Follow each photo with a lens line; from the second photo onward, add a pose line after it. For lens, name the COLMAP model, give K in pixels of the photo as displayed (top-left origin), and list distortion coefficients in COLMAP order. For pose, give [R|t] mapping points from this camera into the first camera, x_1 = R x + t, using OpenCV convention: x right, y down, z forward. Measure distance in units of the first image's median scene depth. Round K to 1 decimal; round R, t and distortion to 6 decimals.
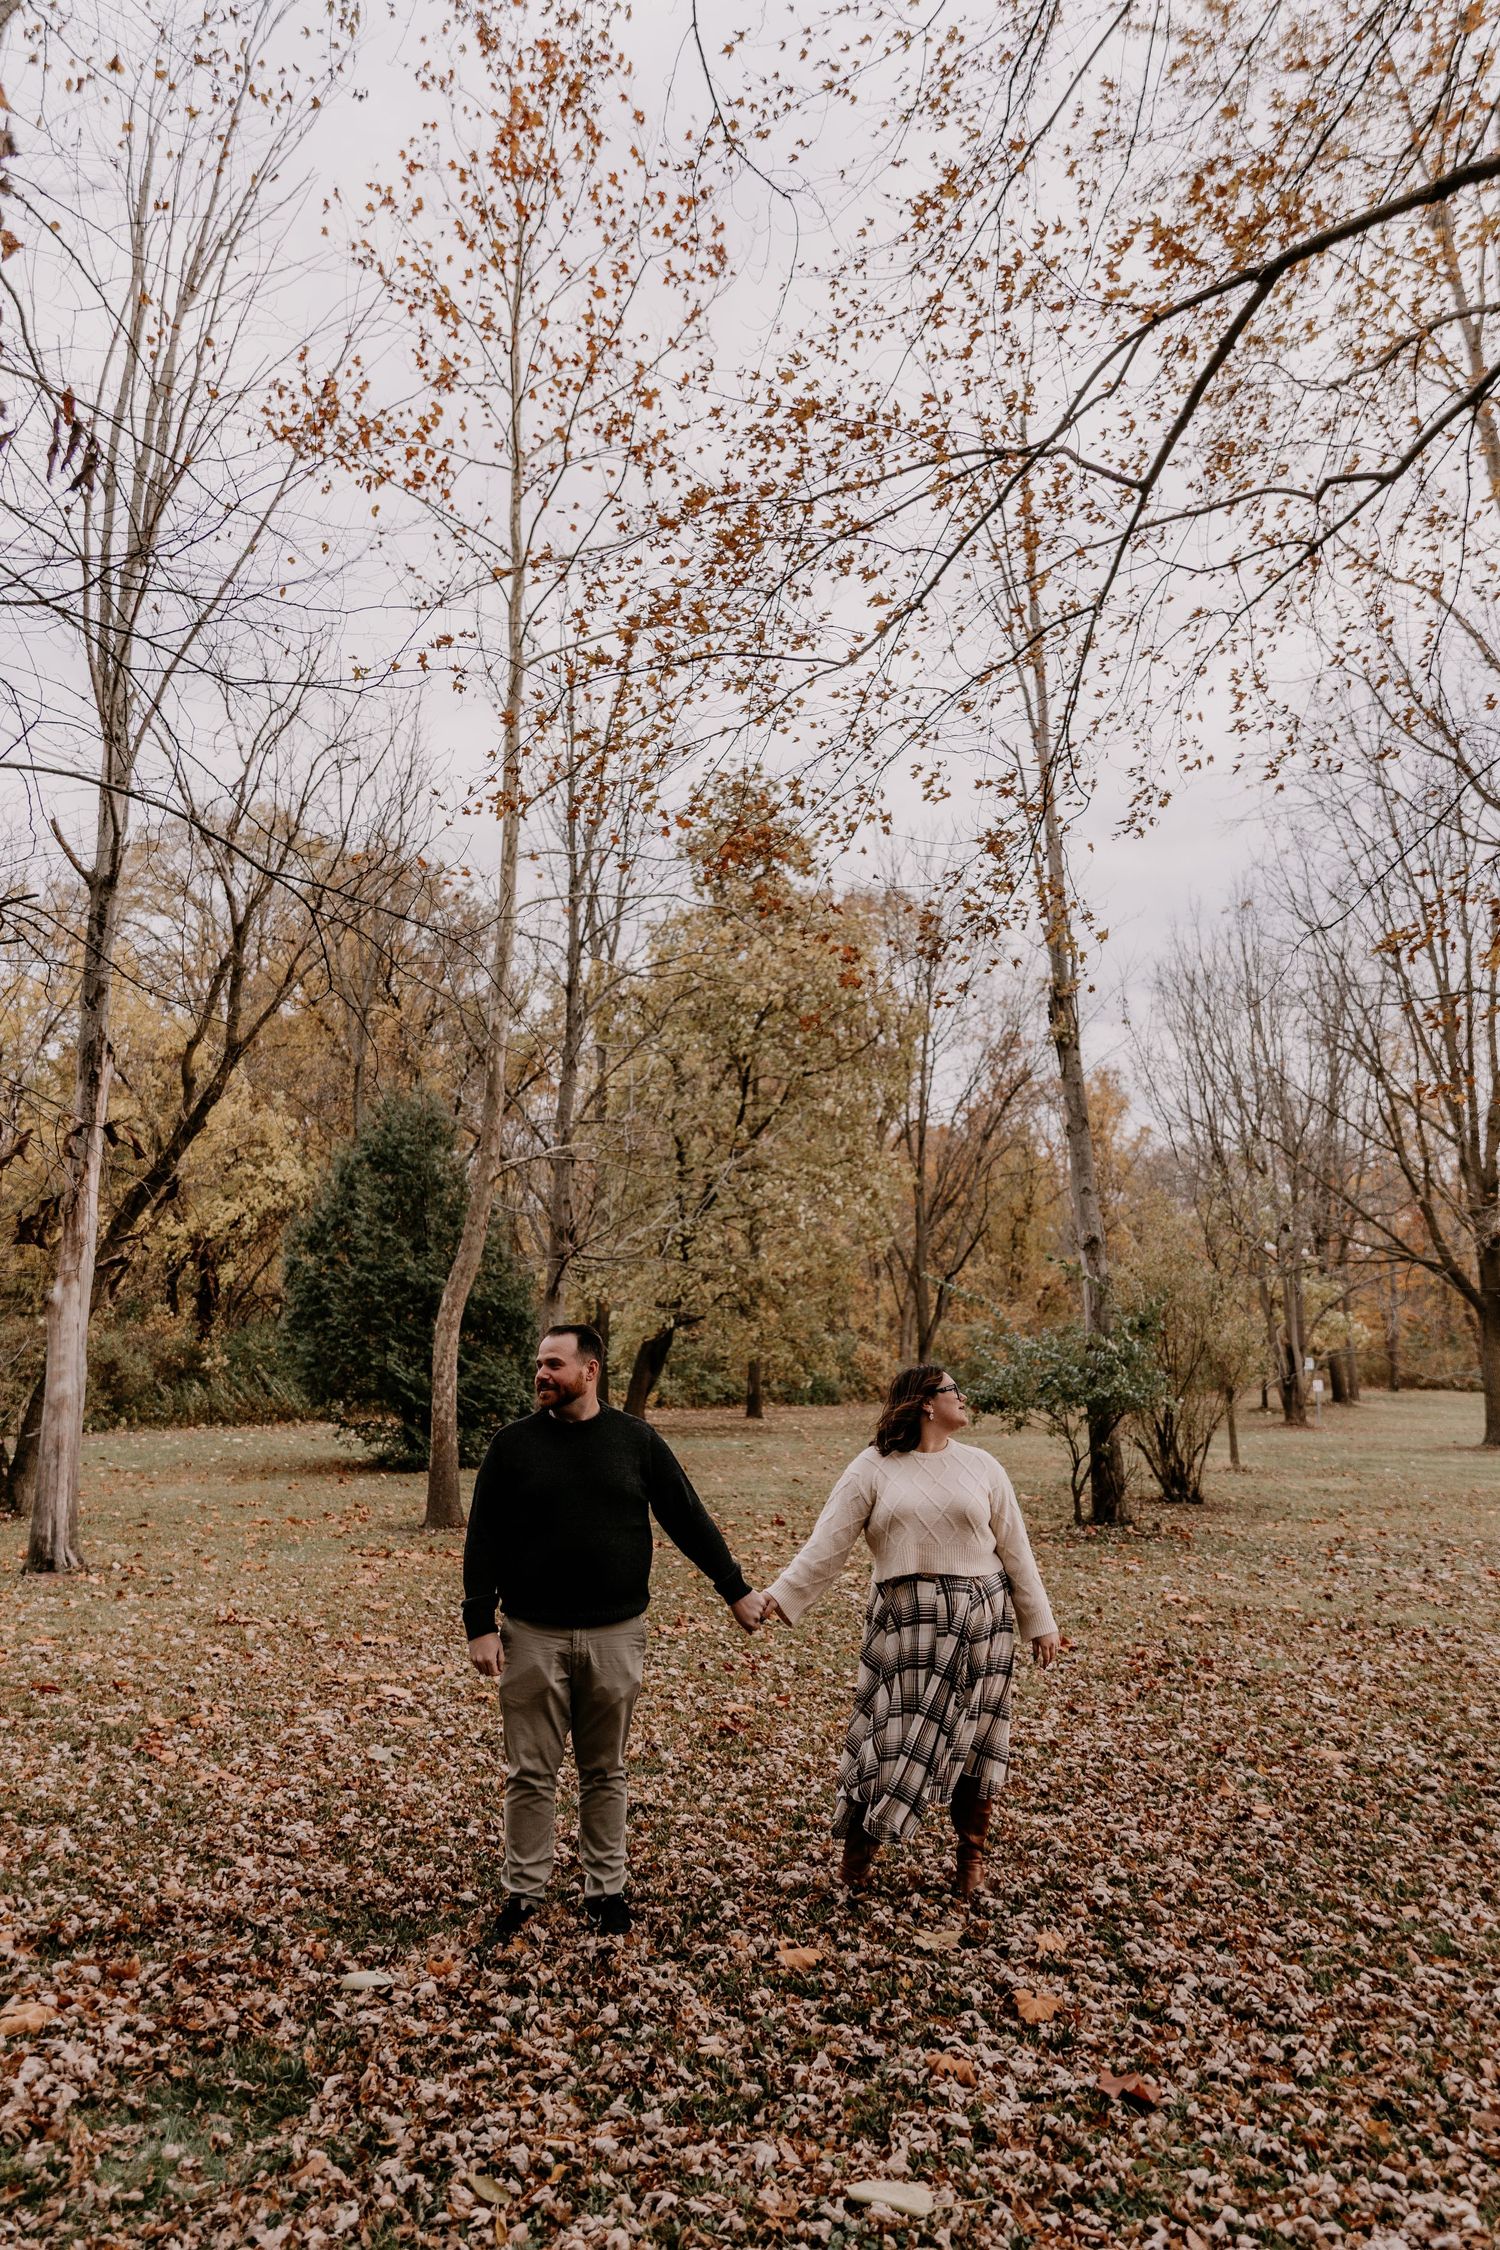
lens RADIAL K [[1586.1, 0, 740.6], [0, 1586.1, 1085.3], [0, 0, 1]] dist [-0.003721, -0.002423]
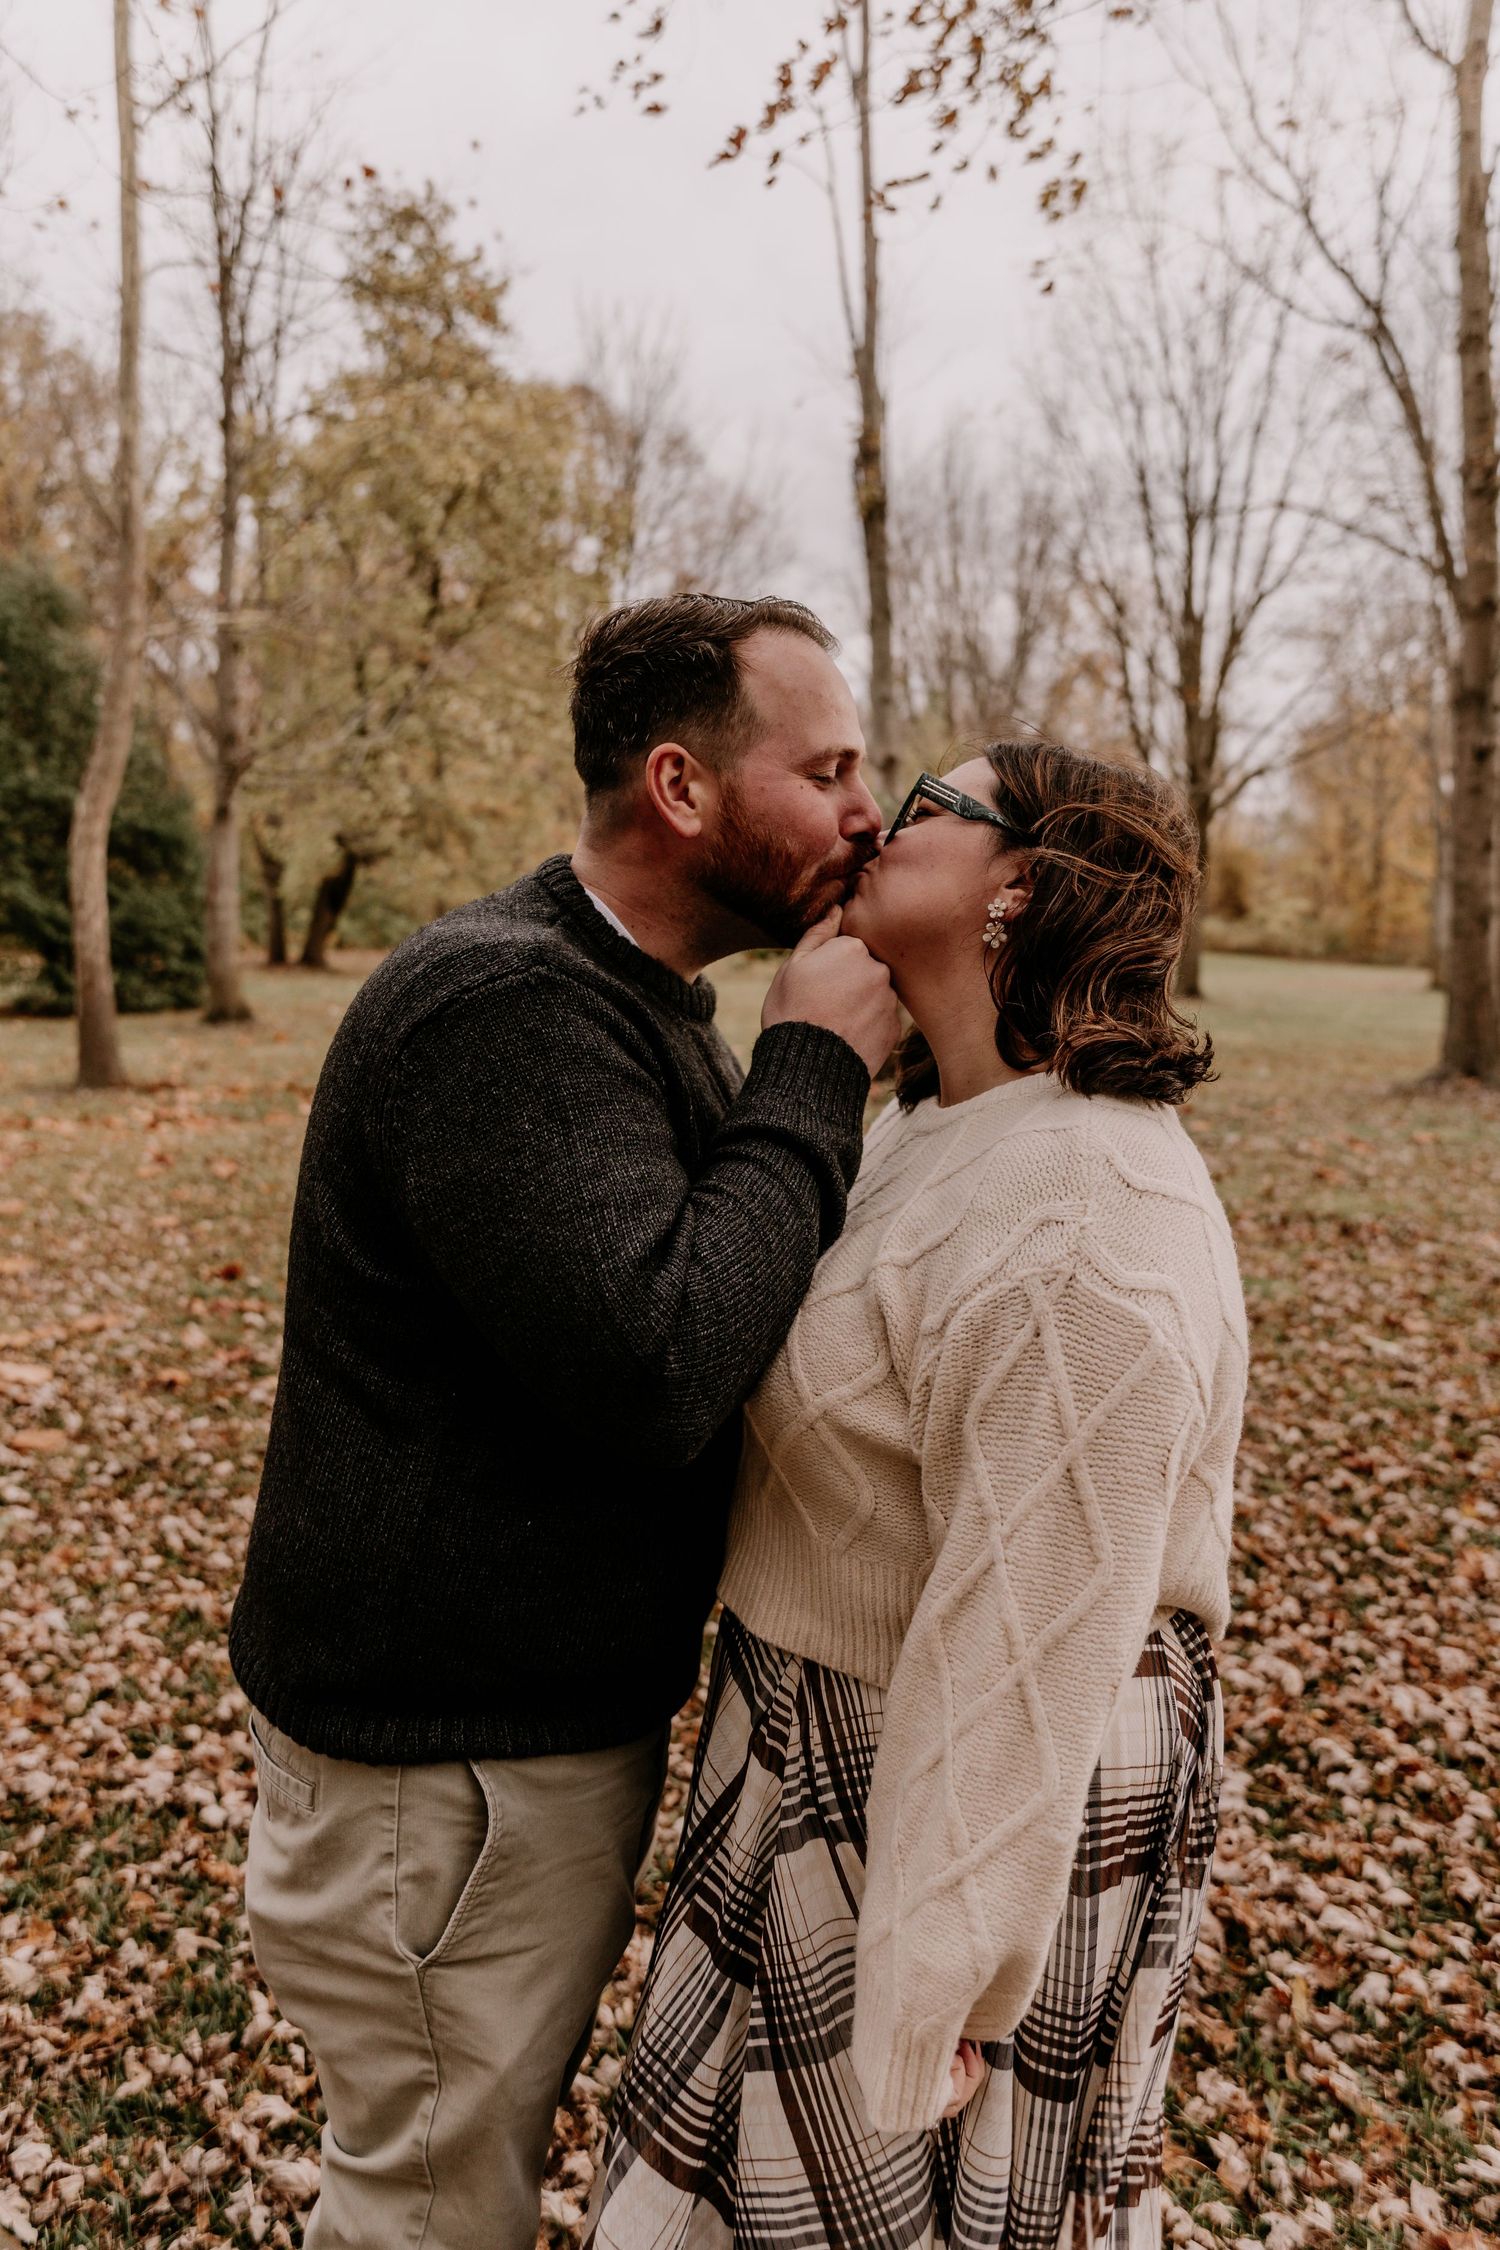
lens RADIAL K [[1556.6, 0, 751.3], [0, 1556.6, 1149.9], [0, 0, 1]] dist [0.020364, -0.005518]
pose [[0.977799, -0.012955, 0.209145, -0.015574], [-0.054627, 0.947816, 0.314104, 0.020817], [-0.202300, -0.318555, 0.926065, 0.098014]]
